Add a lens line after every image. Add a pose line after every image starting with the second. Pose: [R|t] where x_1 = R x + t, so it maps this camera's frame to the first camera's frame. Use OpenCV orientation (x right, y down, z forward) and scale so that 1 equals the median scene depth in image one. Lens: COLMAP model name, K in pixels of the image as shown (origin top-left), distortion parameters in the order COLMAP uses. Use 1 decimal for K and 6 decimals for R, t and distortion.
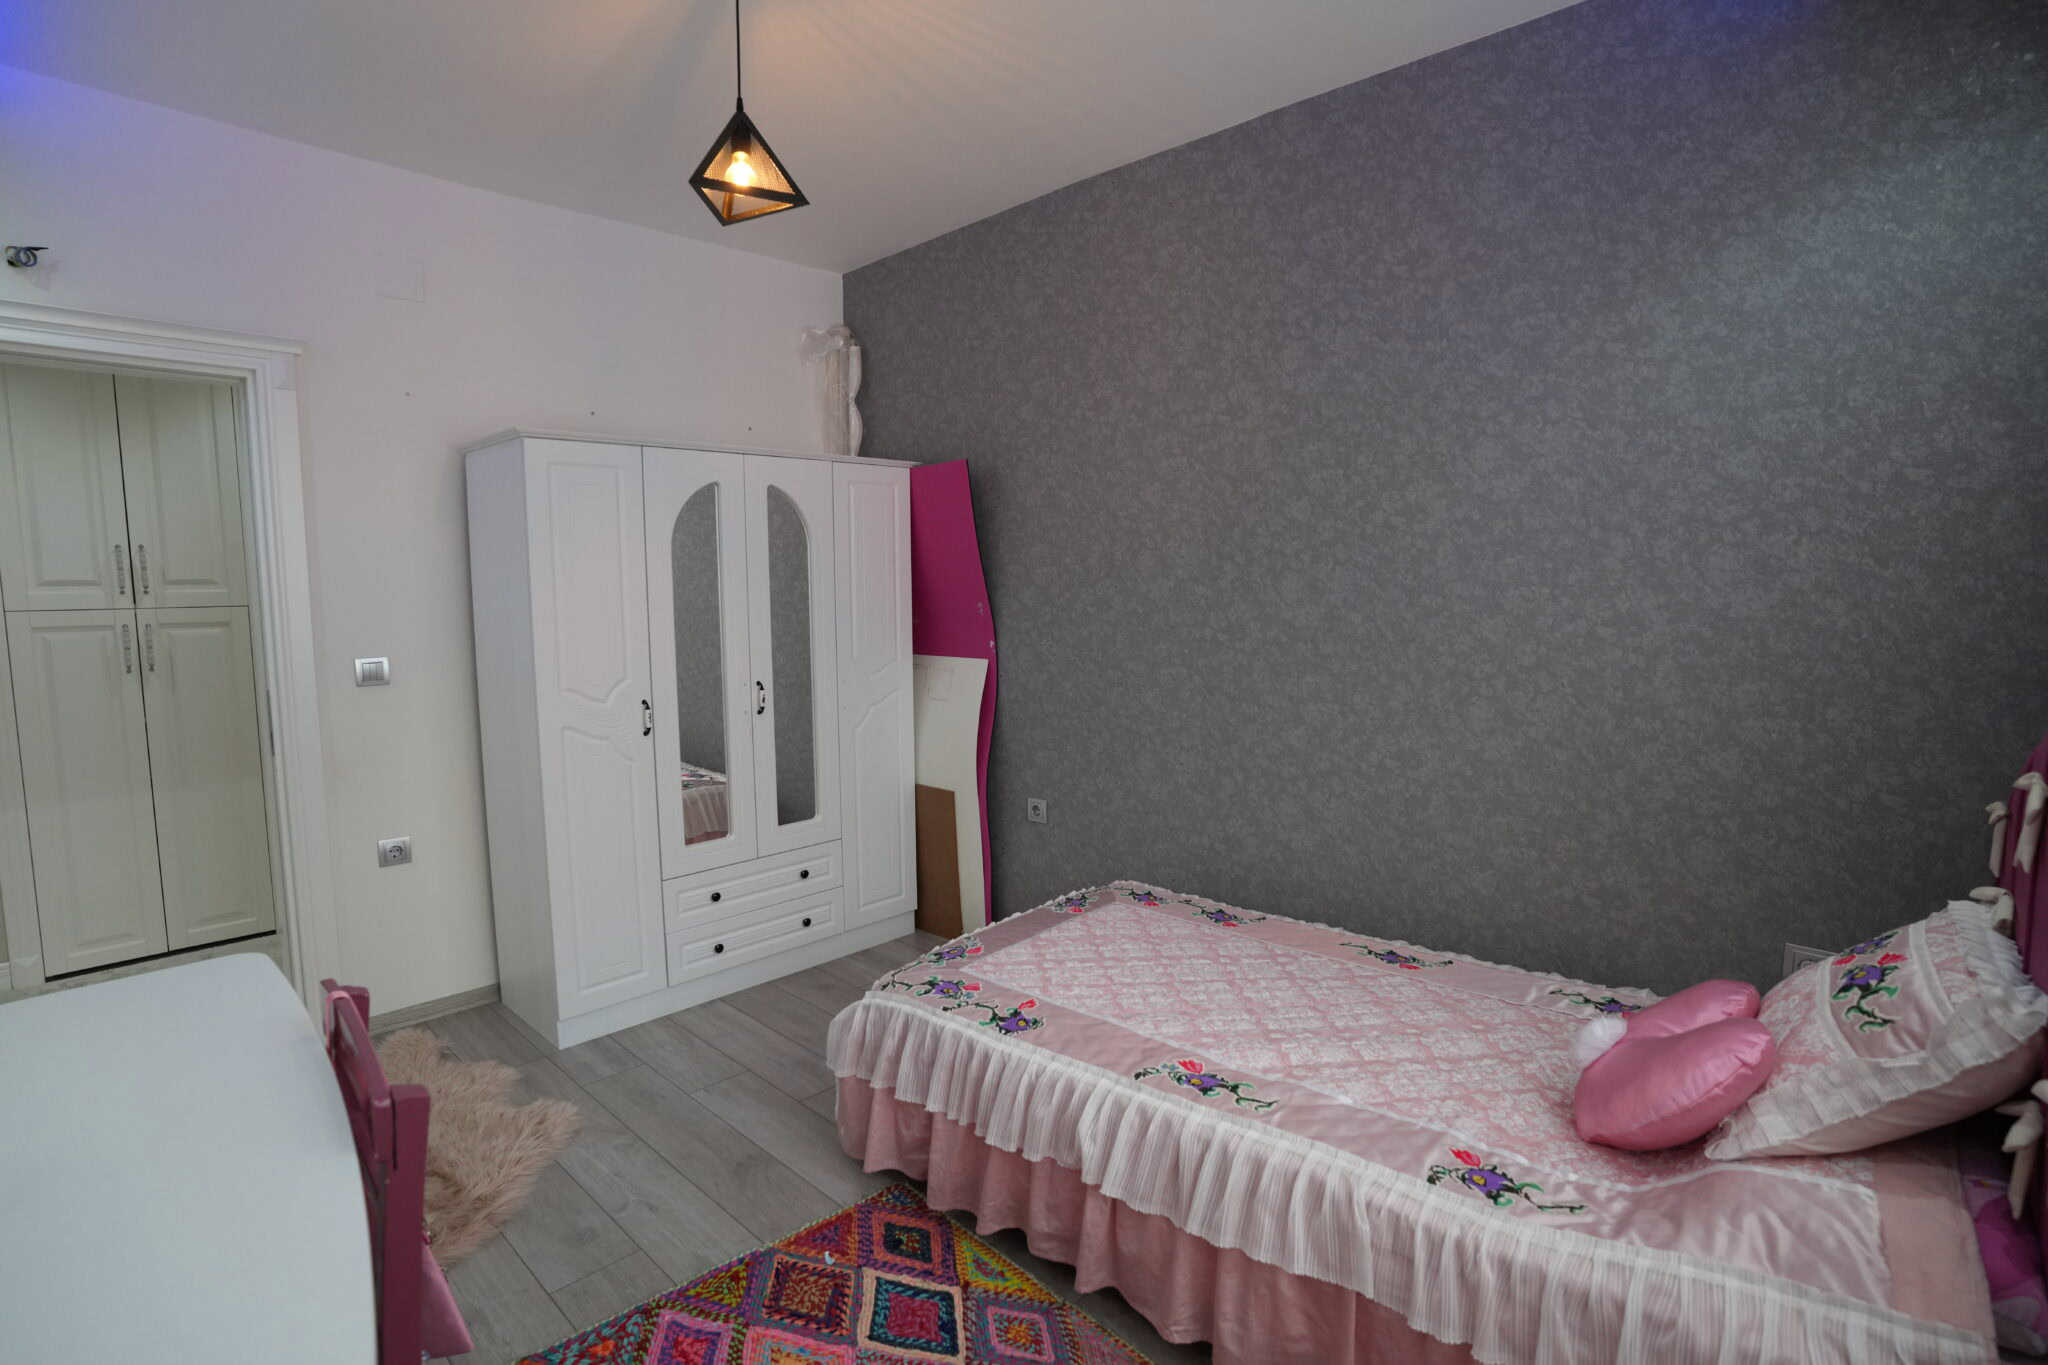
lens RADIAL K [[1011.6, 0, 1029.4], [0, 1011.6, 677.9], [0, 0, 1]] dist [-0.083454, 0.036418]
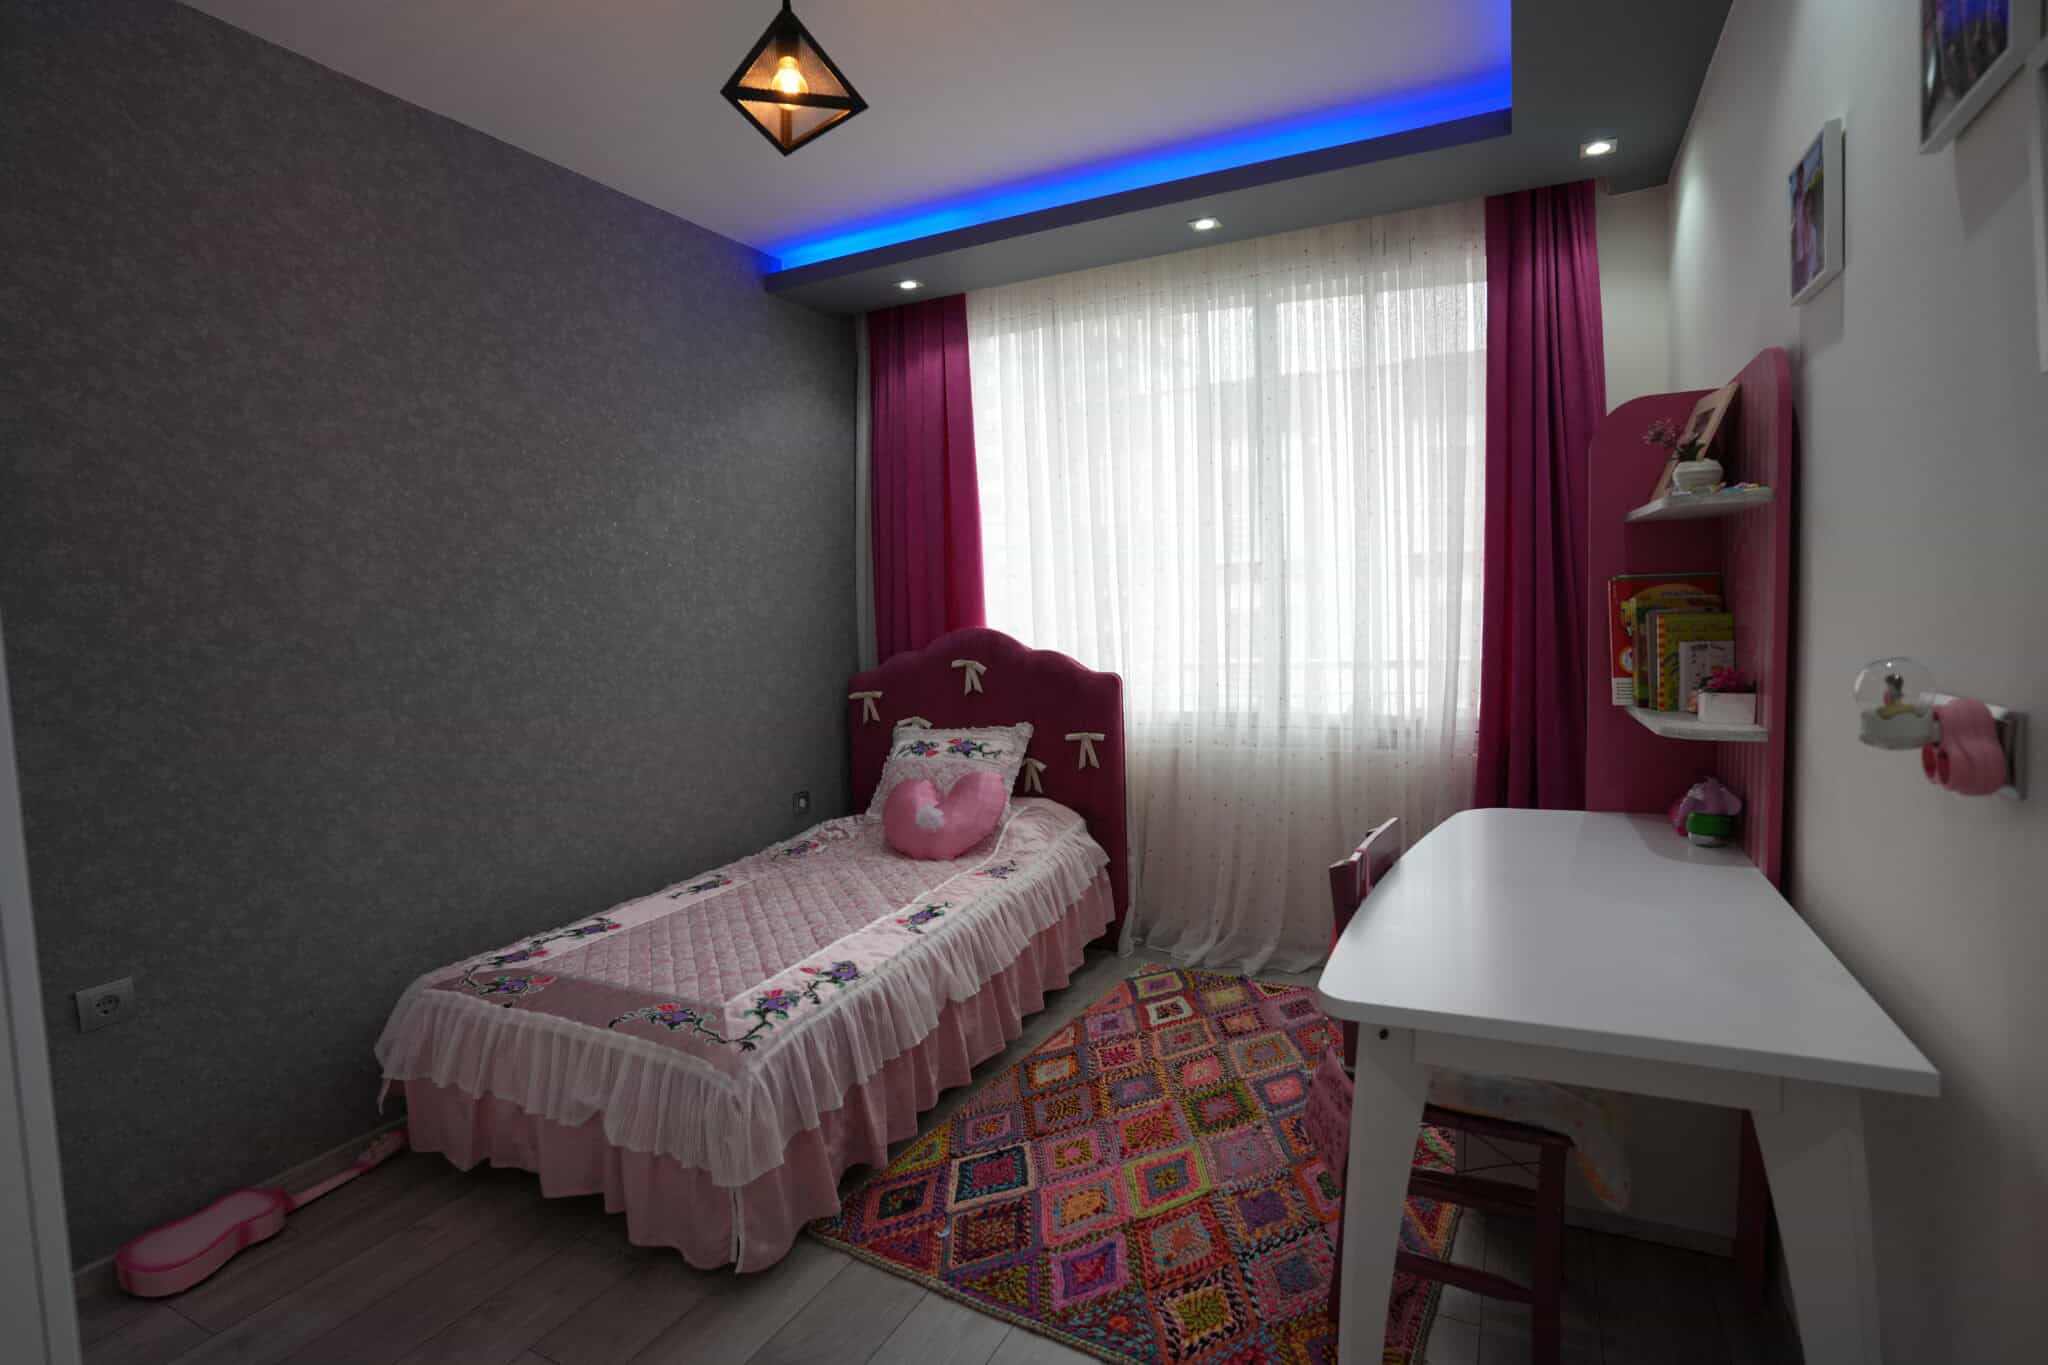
lens RADIAL K [[1011.6, 0, 1029.4], [0, 1011.6, 677.9], [0, 0, 1]] dist [-0.083454, 0.036418]
pose [[-0.305818, -0.045343, 0.951010, -1.118452], [0.131910, 0.987214, 0.089488, -0.053920], [-0.942908, 0.152814, -0.295927, 1.075151]]
